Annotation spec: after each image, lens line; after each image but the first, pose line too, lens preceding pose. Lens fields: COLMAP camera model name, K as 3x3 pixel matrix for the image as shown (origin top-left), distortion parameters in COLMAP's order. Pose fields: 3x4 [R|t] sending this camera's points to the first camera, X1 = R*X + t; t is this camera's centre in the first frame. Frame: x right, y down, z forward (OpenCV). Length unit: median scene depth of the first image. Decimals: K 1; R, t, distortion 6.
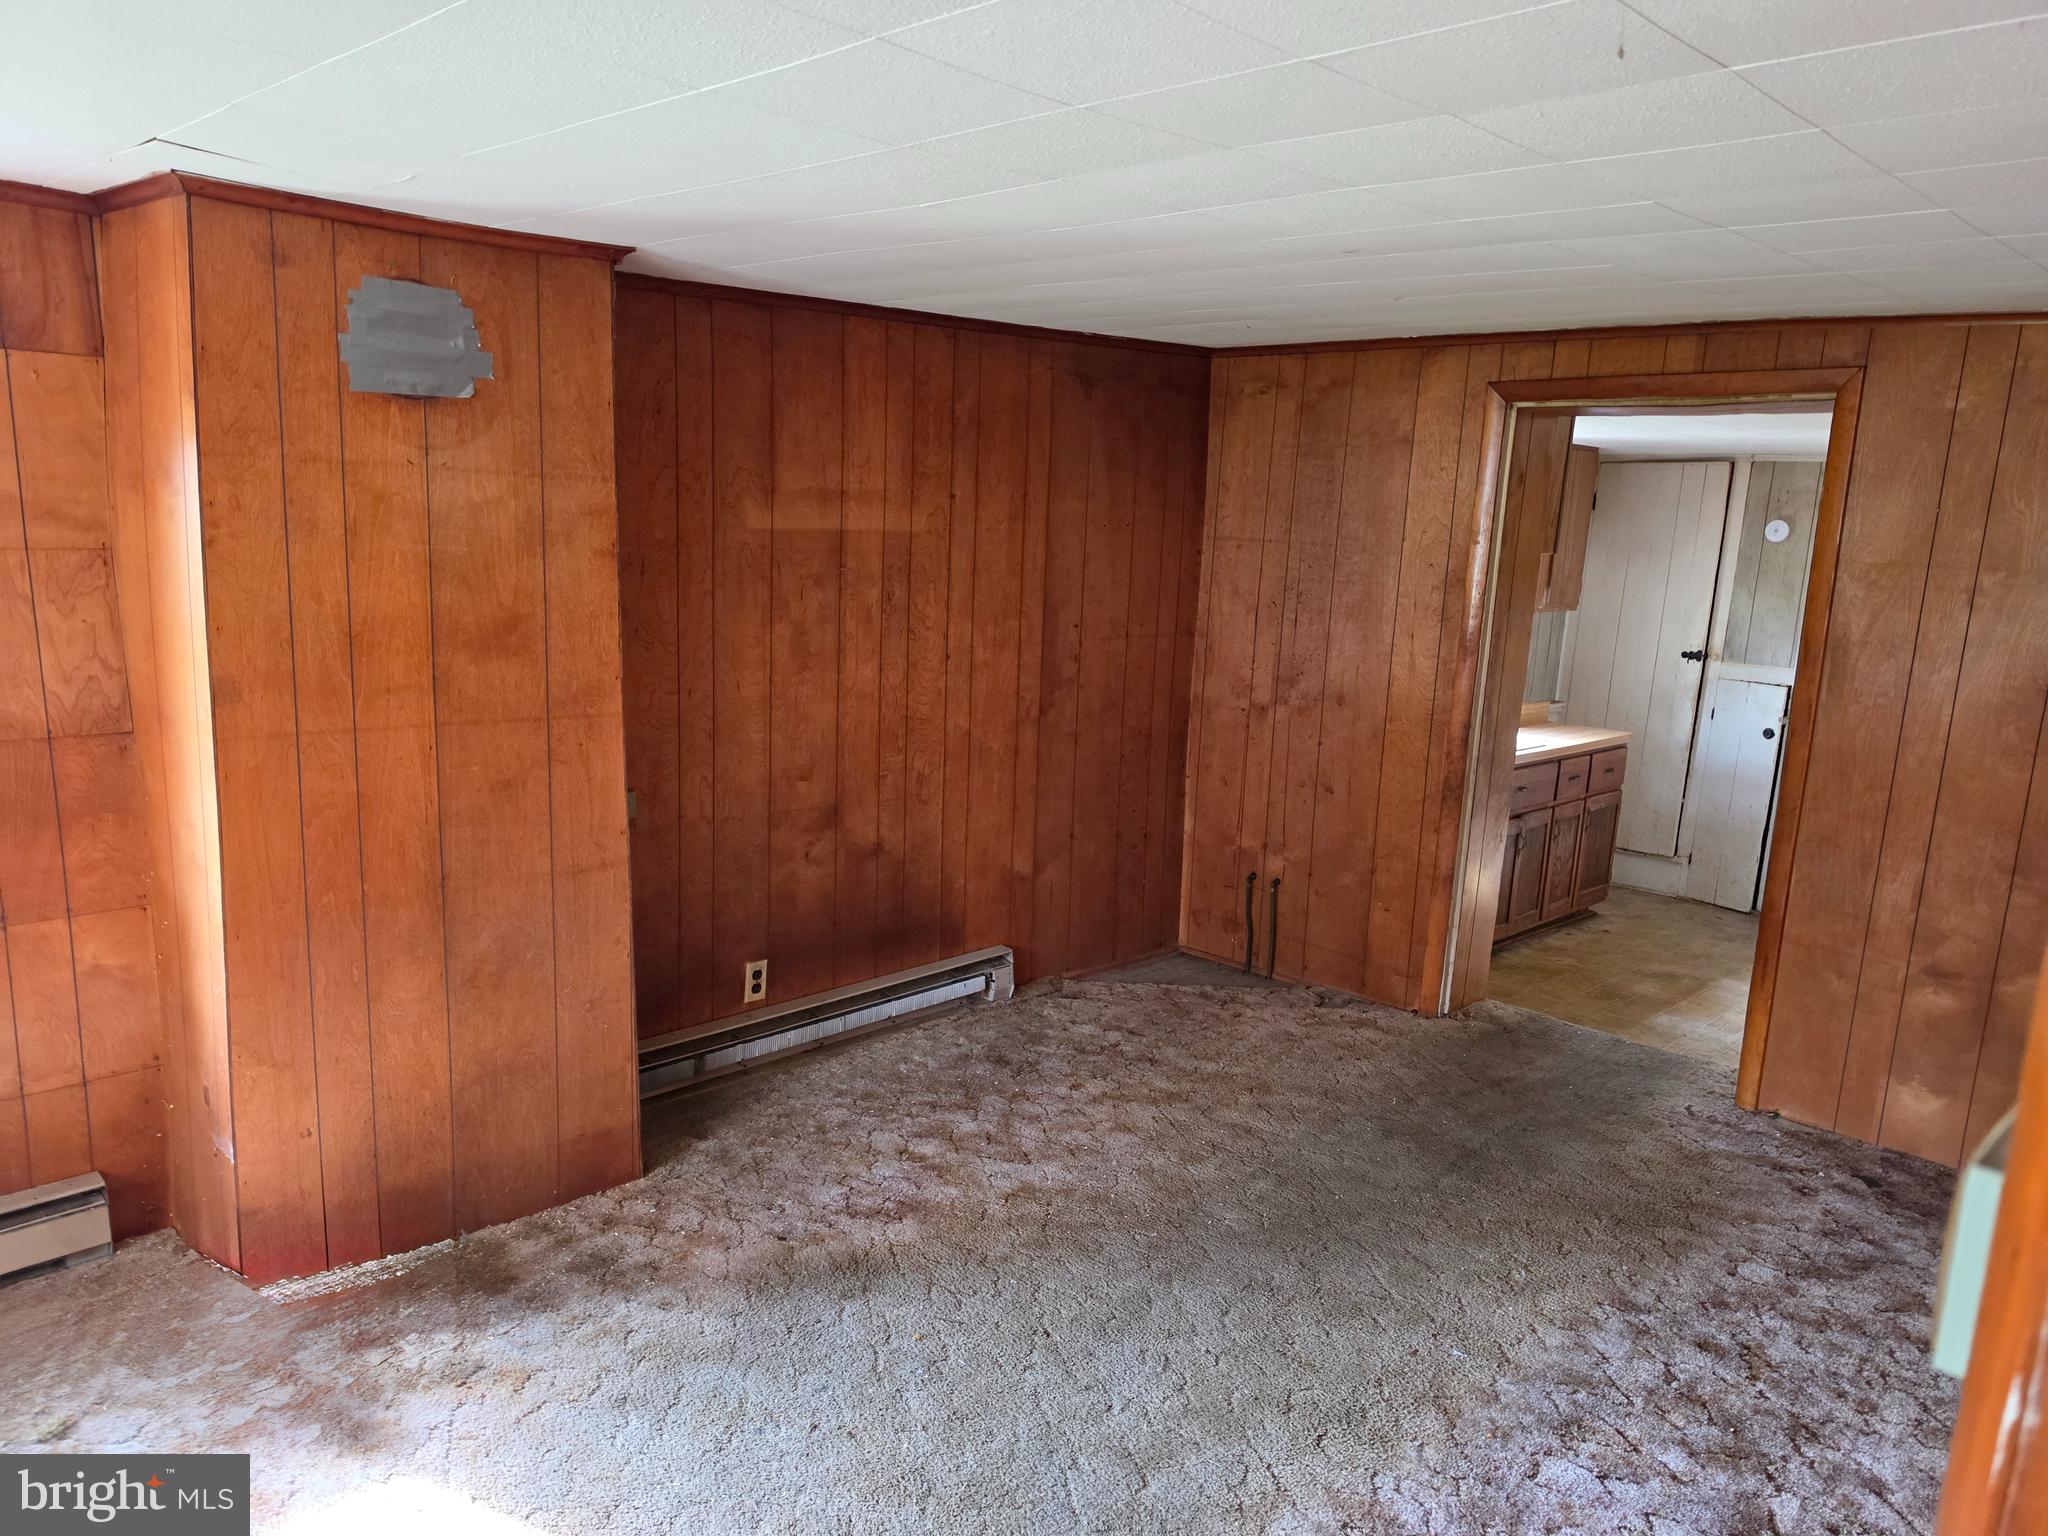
lens RADIAL K [[1457.5, 0, 1038.1], [0, 1457.5, 797.9], [0, 0, 1]] dist [0.116860, -0.195999]
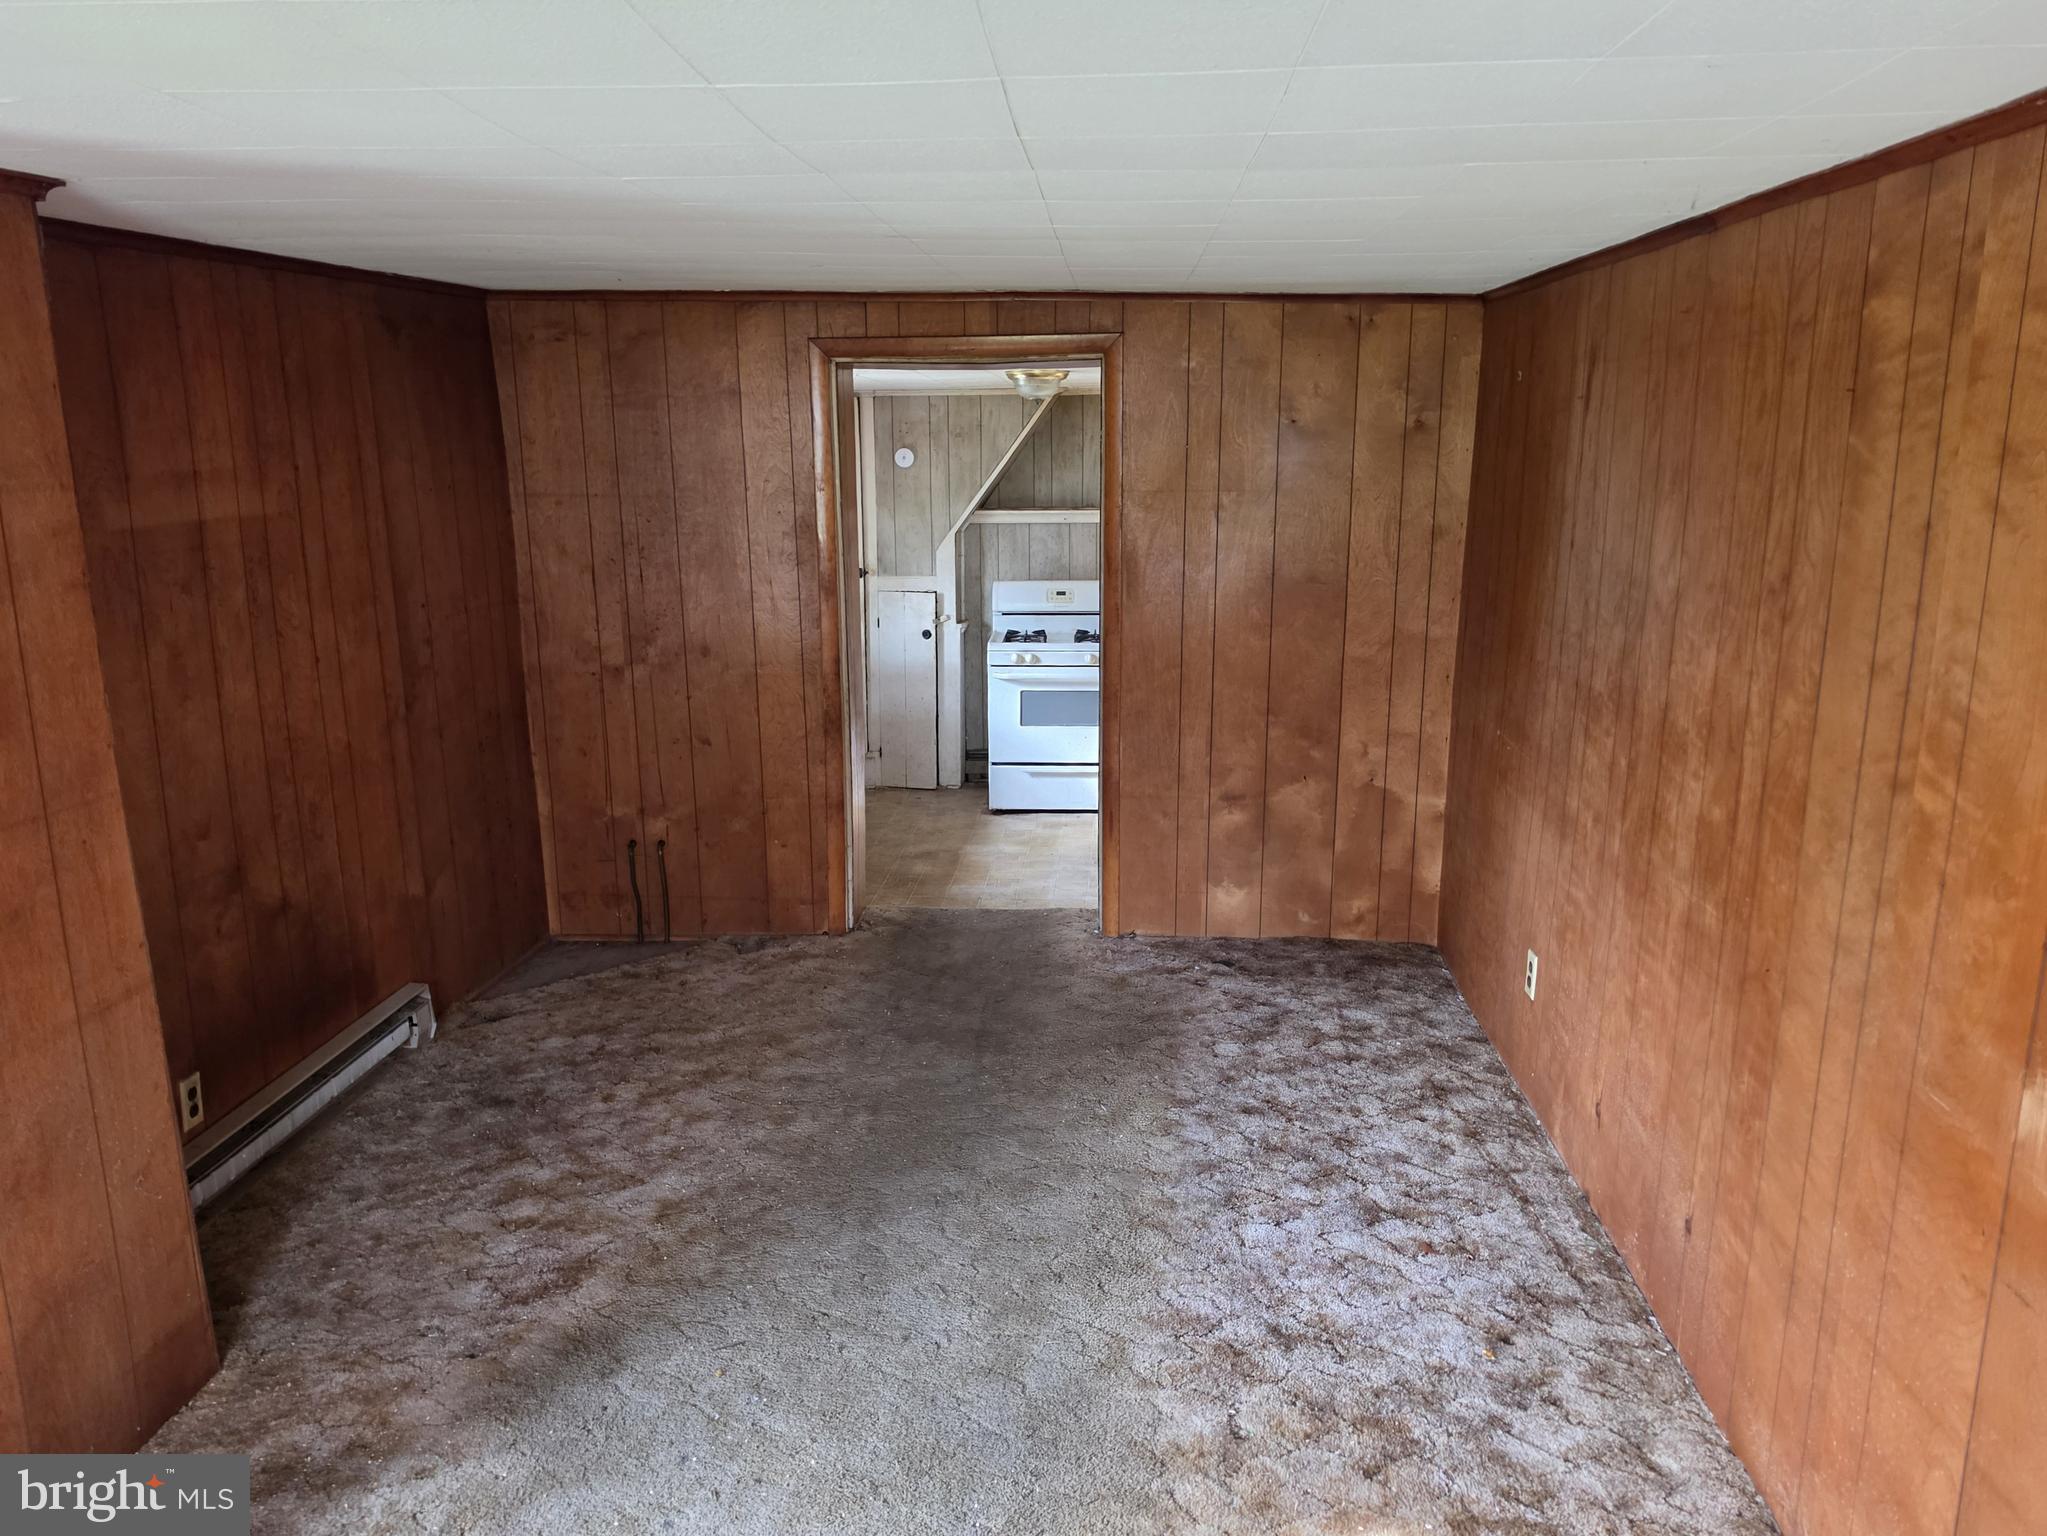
lens RADIAL K [[1519.4, 0, 1023.5], [0, 1519.4, 768.0], [0, 0, 1]] dist [0.118728, -0.212311]
pose [[0.742138, -0.179723, 0.645702, -0.366107], [0.159557, 0.983056, 0.090234, -0.054596], [-0.650978, 0.036060, 0.758239, 0.077133]]
